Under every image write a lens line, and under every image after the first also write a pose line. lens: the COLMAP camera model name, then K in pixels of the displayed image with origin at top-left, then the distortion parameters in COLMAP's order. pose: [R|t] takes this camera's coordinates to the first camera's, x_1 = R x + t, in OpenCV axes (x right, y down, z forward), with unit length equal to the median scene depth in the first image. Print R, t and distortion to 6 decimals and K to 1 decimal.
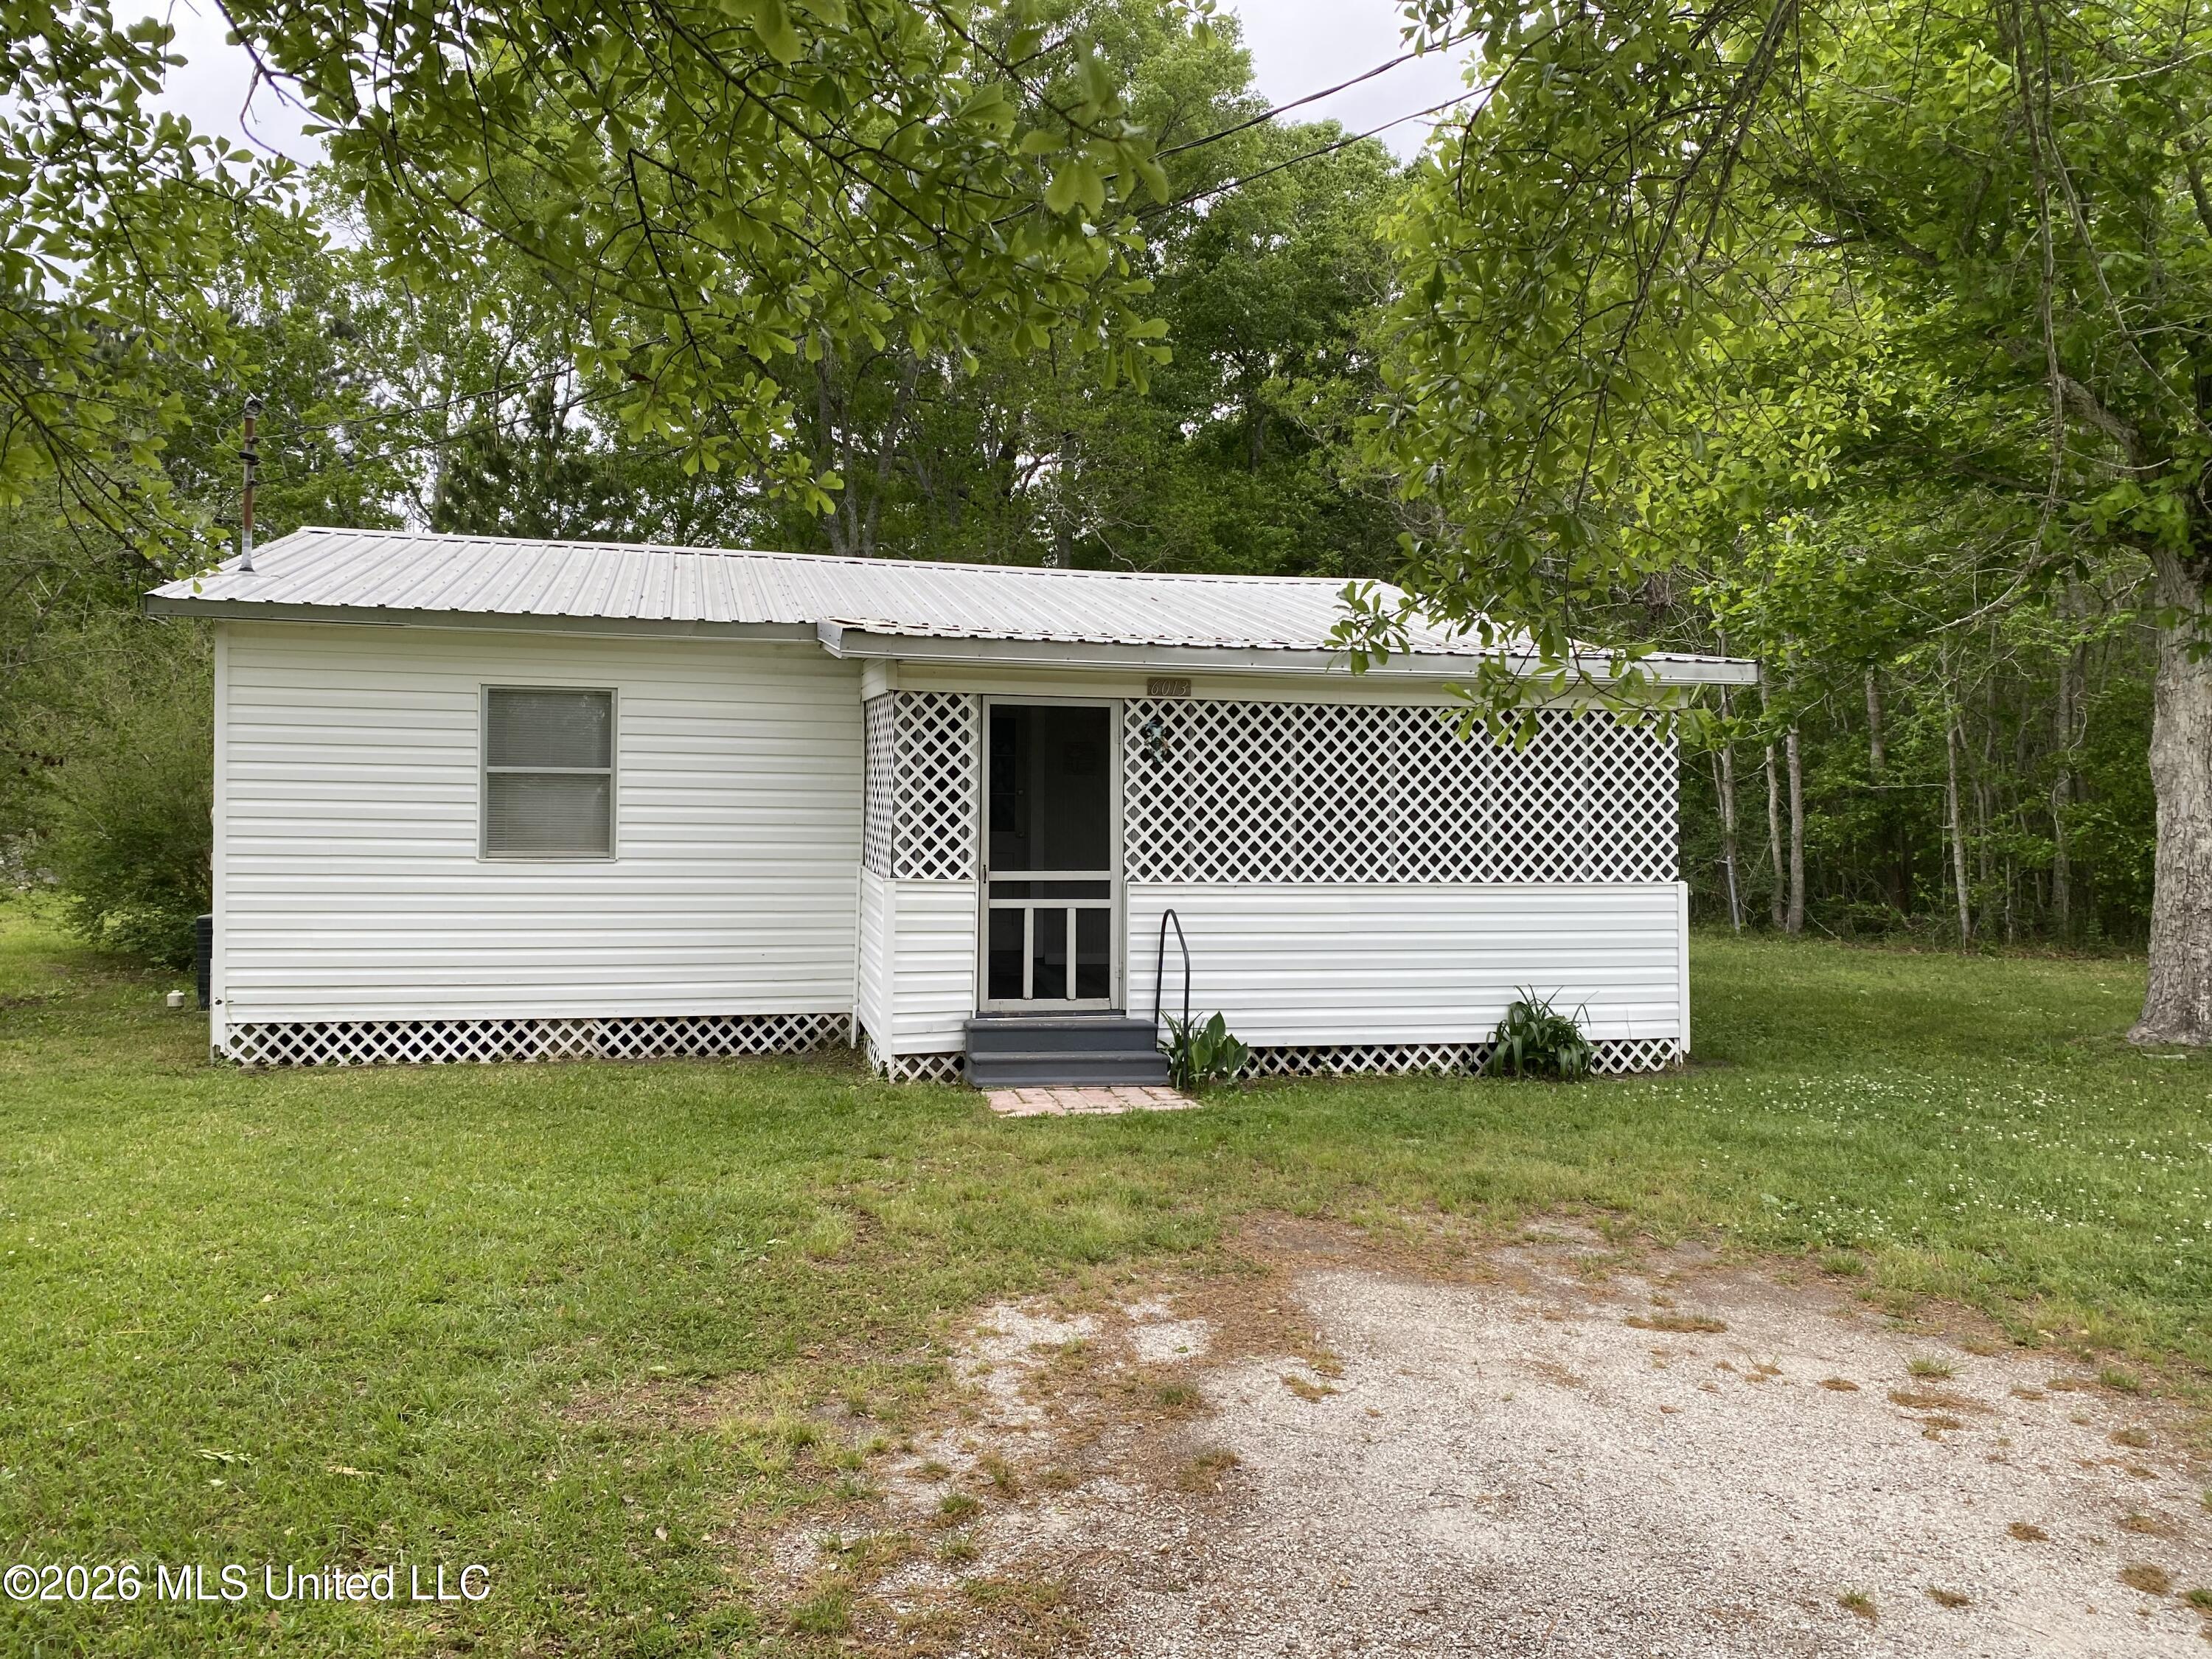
lens RADIAL K [[1679.7, 0, 1128.7], [0, 1679.7, 837.9], [0, 0, 1]] dist [0.061546, -0.013634]
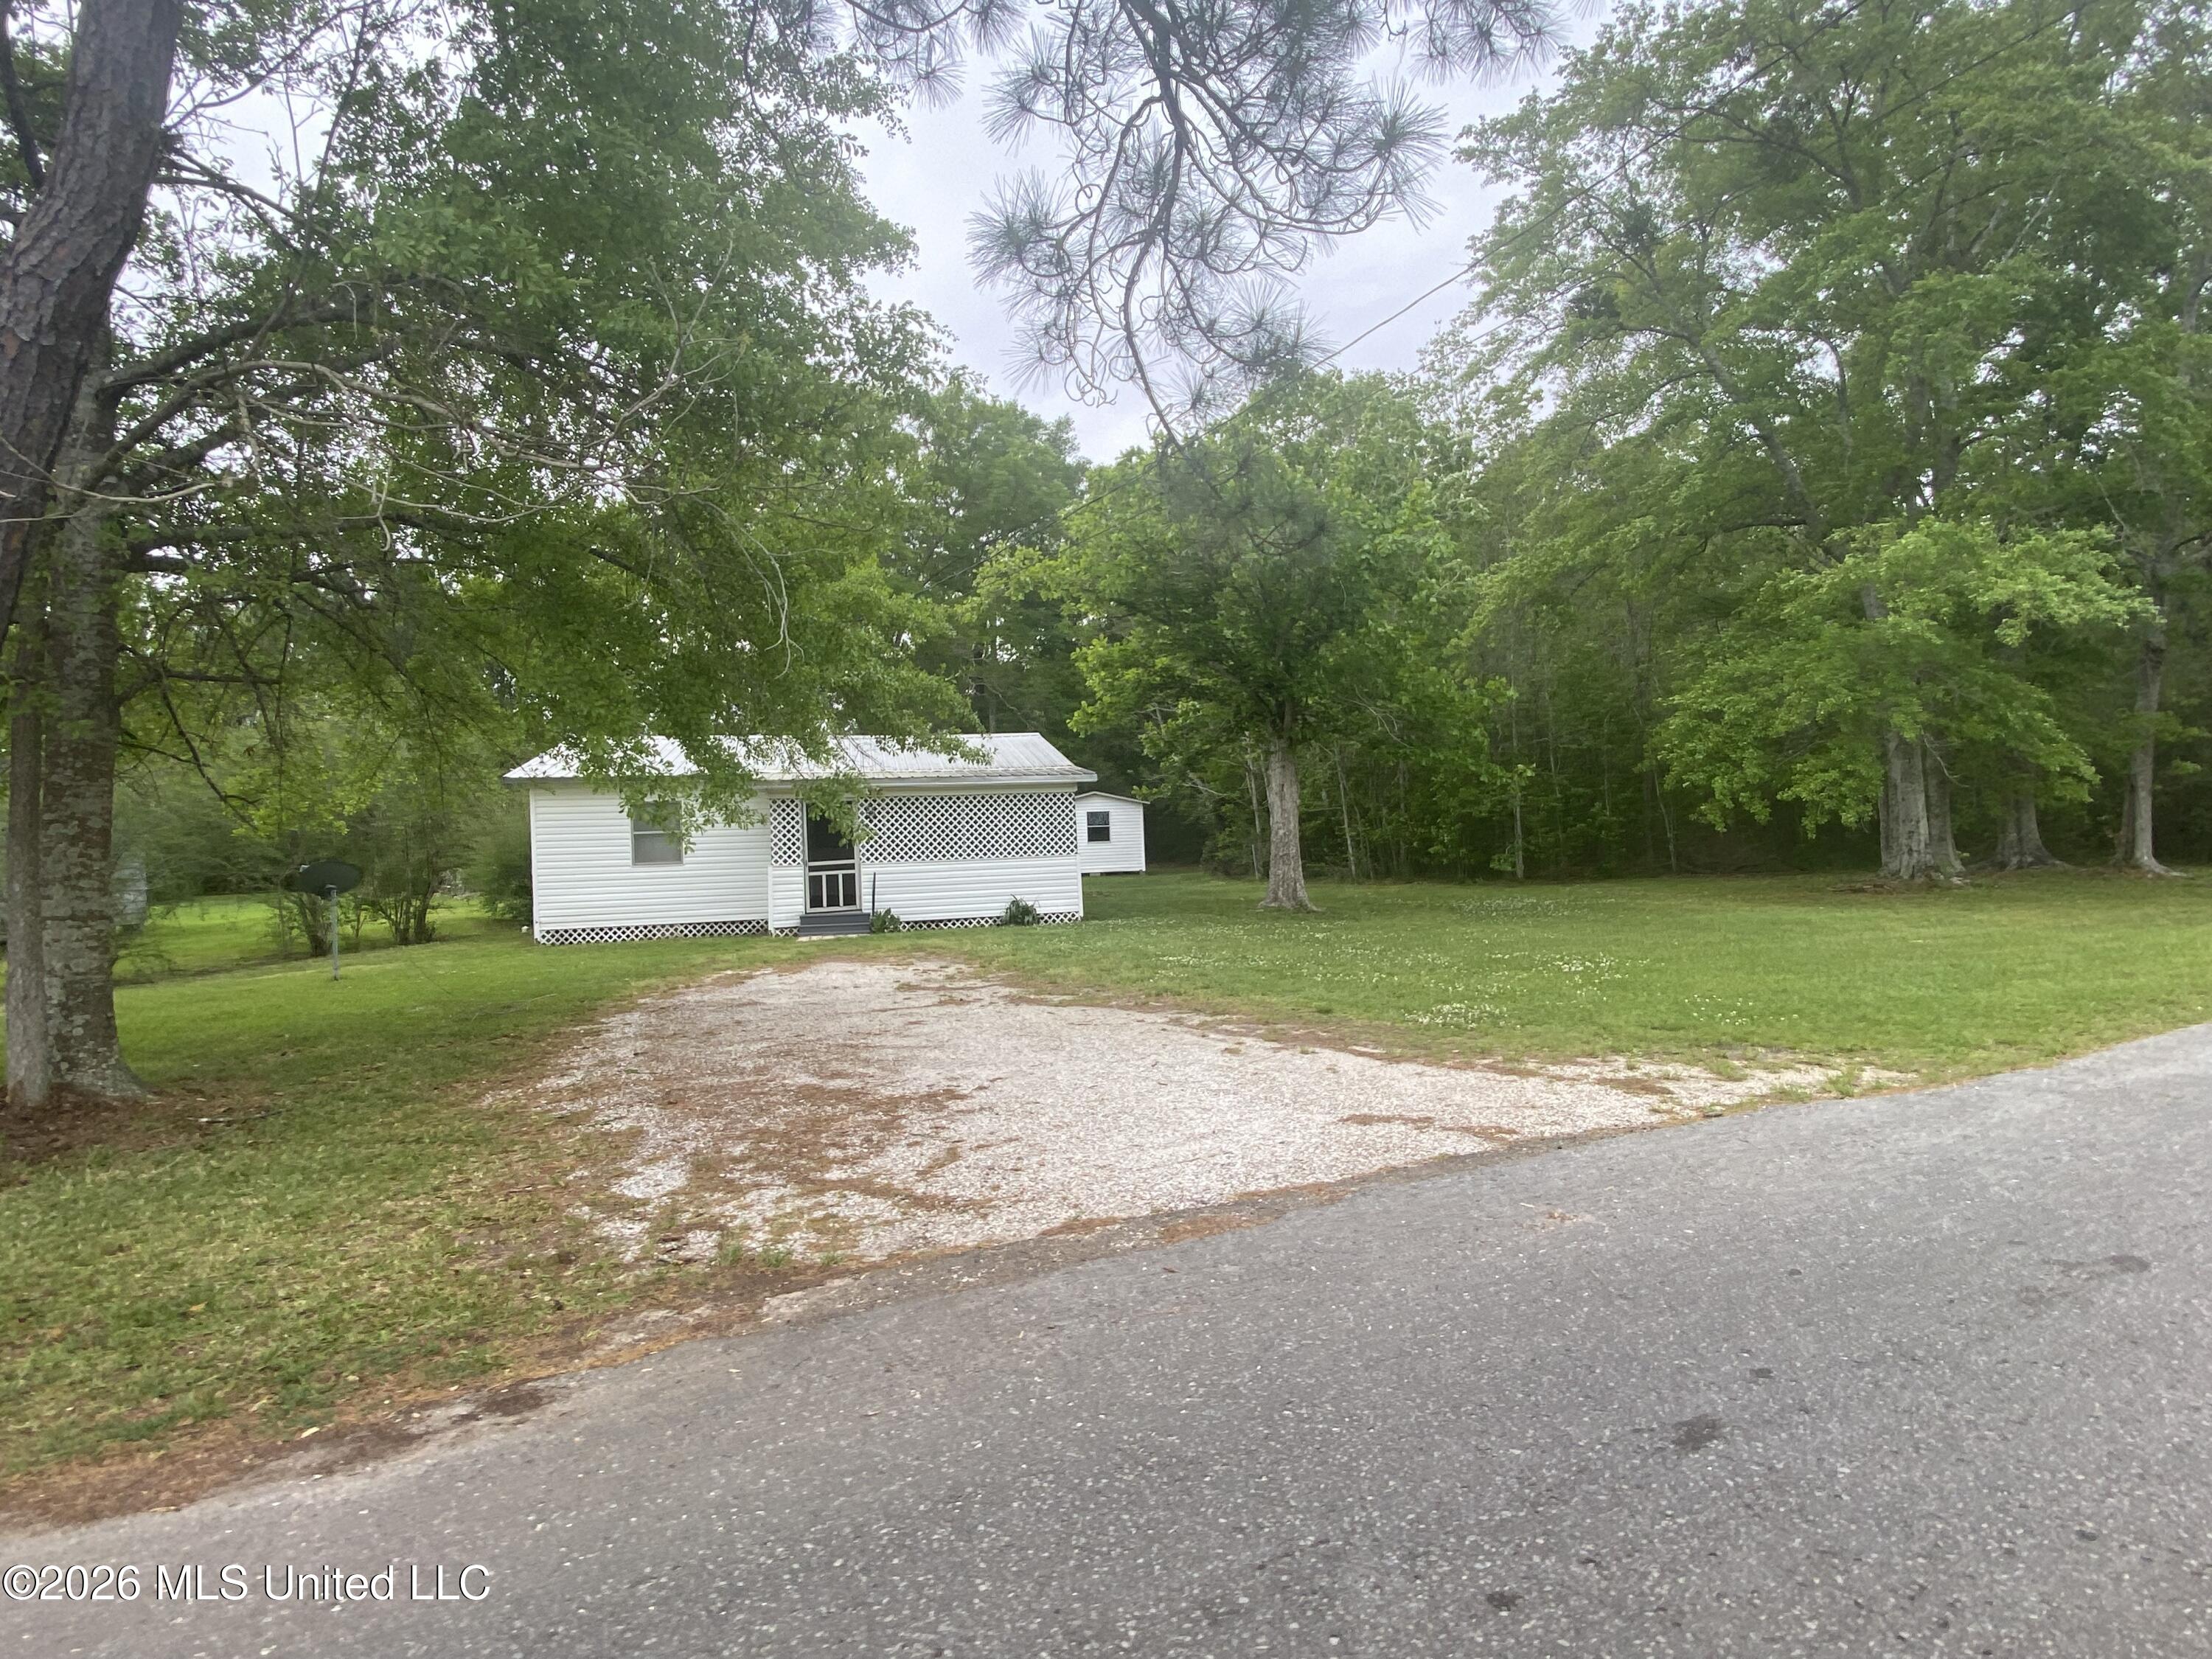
lens RADIAL K [[1023.6, 0, 1128.0], [0, 1023.6, 837.7], [0, 0, 1]] dist [0.003918, 0.000177]
pose [[0.998646, -0.046084, 0.024146, 0.386324], [0.046192, 0.998925, -0.003946, 0.010188], [-0.023939, 0.005056, 0.999701, -0.677101]]
